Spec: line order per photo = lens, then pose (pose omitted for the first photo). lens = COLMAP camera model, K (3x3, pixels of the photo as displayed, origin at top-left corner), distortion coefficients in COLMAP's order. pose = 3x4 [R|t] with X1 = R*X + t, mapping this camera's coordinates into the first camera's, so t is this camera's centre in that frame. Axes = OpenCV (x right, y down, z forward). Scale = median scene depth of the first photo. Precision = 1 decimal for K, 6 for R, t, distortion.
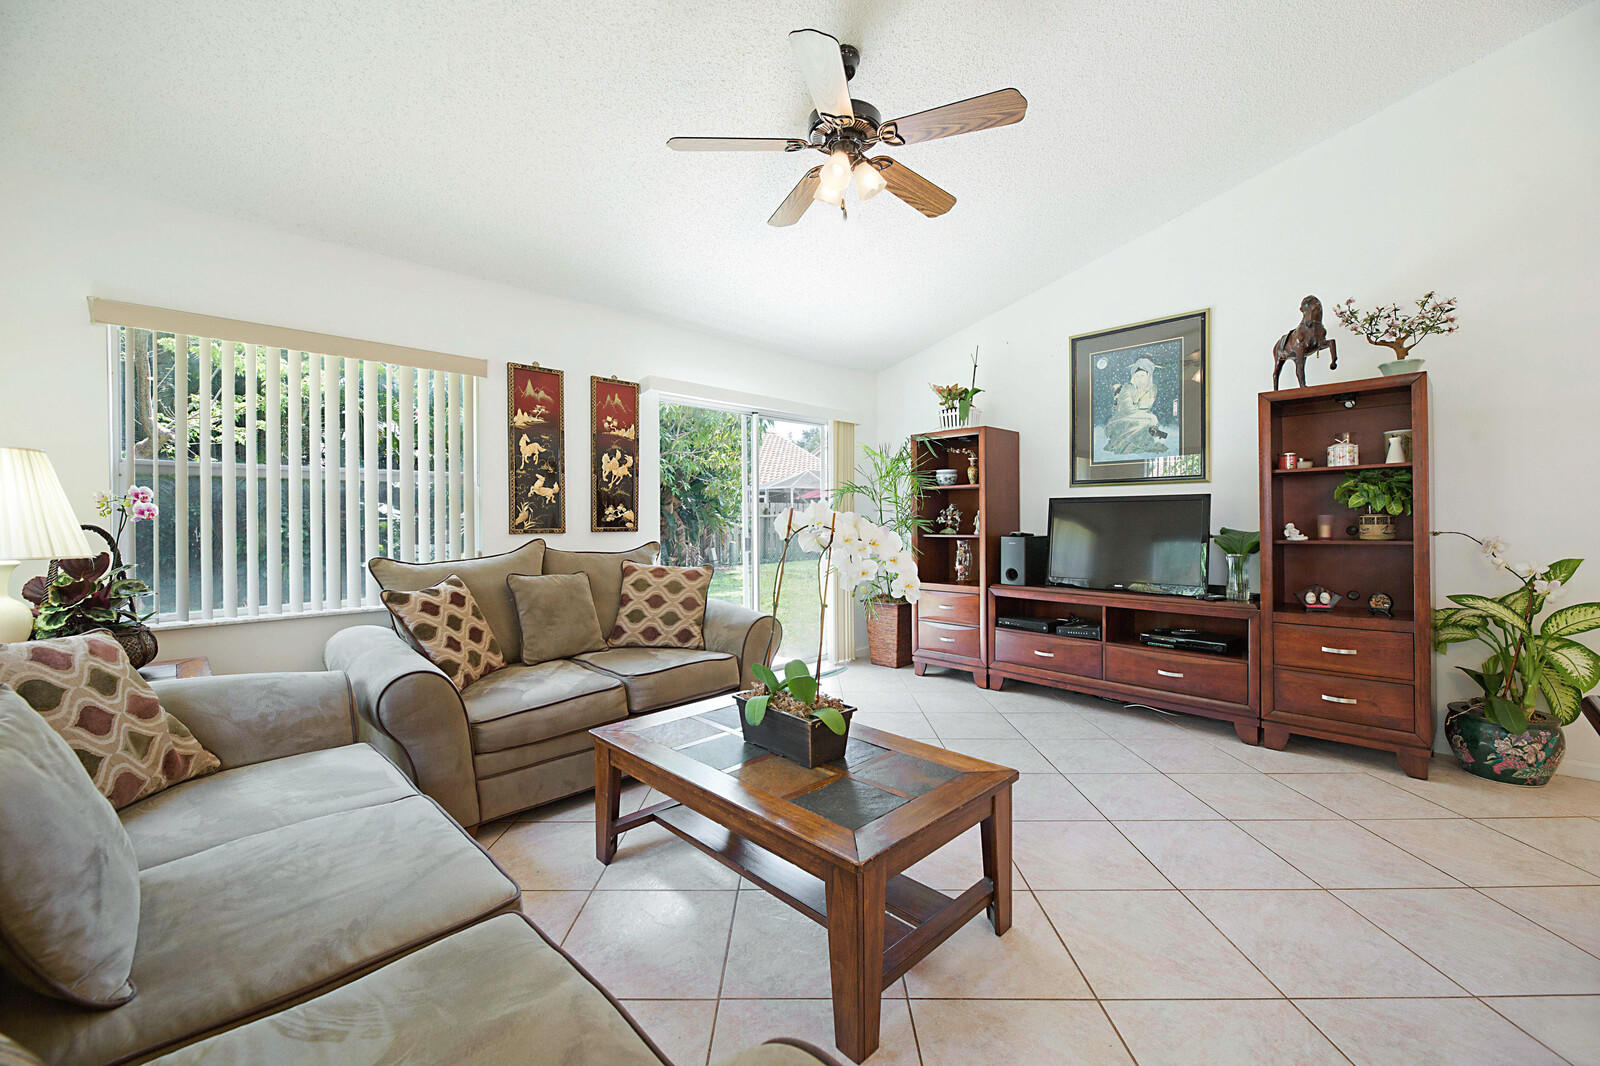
lens RADIAL K [[643.2, 0, 797.7], [0, 643.2, 523.0], [0, 0, 1]] dist [0.000746, -0.003241]
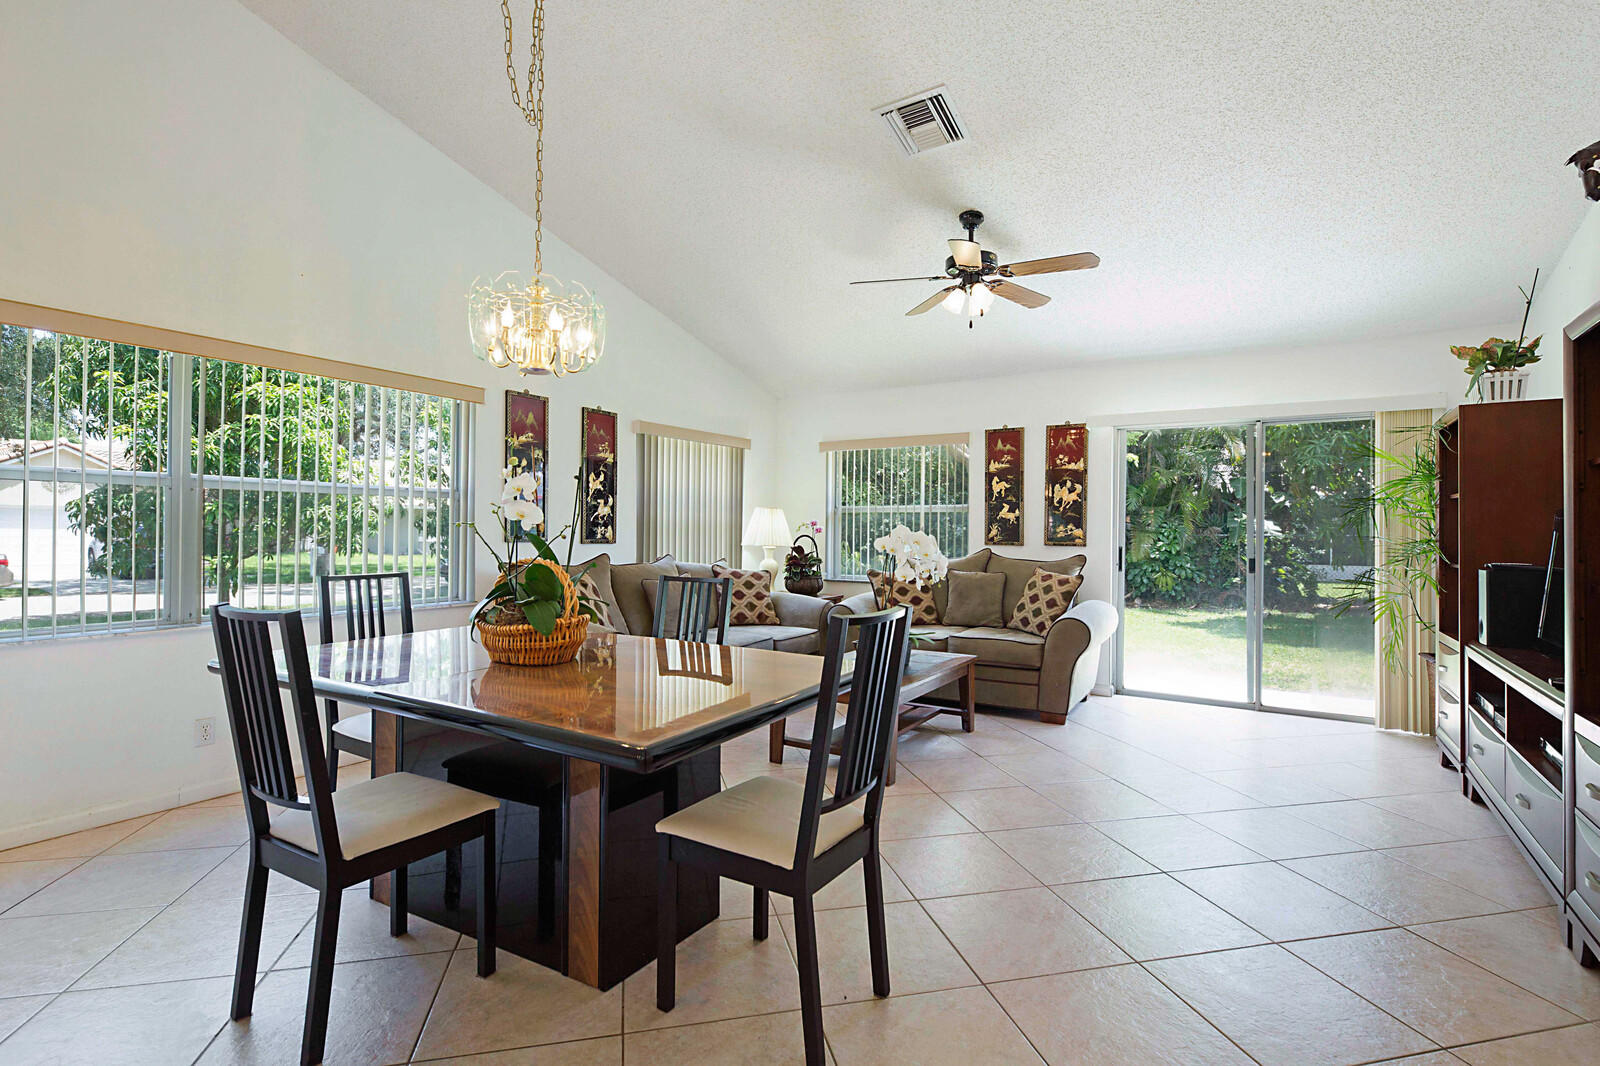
lens RADIAL K [[745.1, 0, 800.0], [0, 745.1, 533.0], [0, 0, 1]] dist [0.000947, 0.000061]
pose [[0.242256, 0.011762, -0.970141, 1.114802], [-0.013664, 0.999869, 0.008711, -0.018950], [0.970116, 0.011146, 0.242385, 0.161712]]
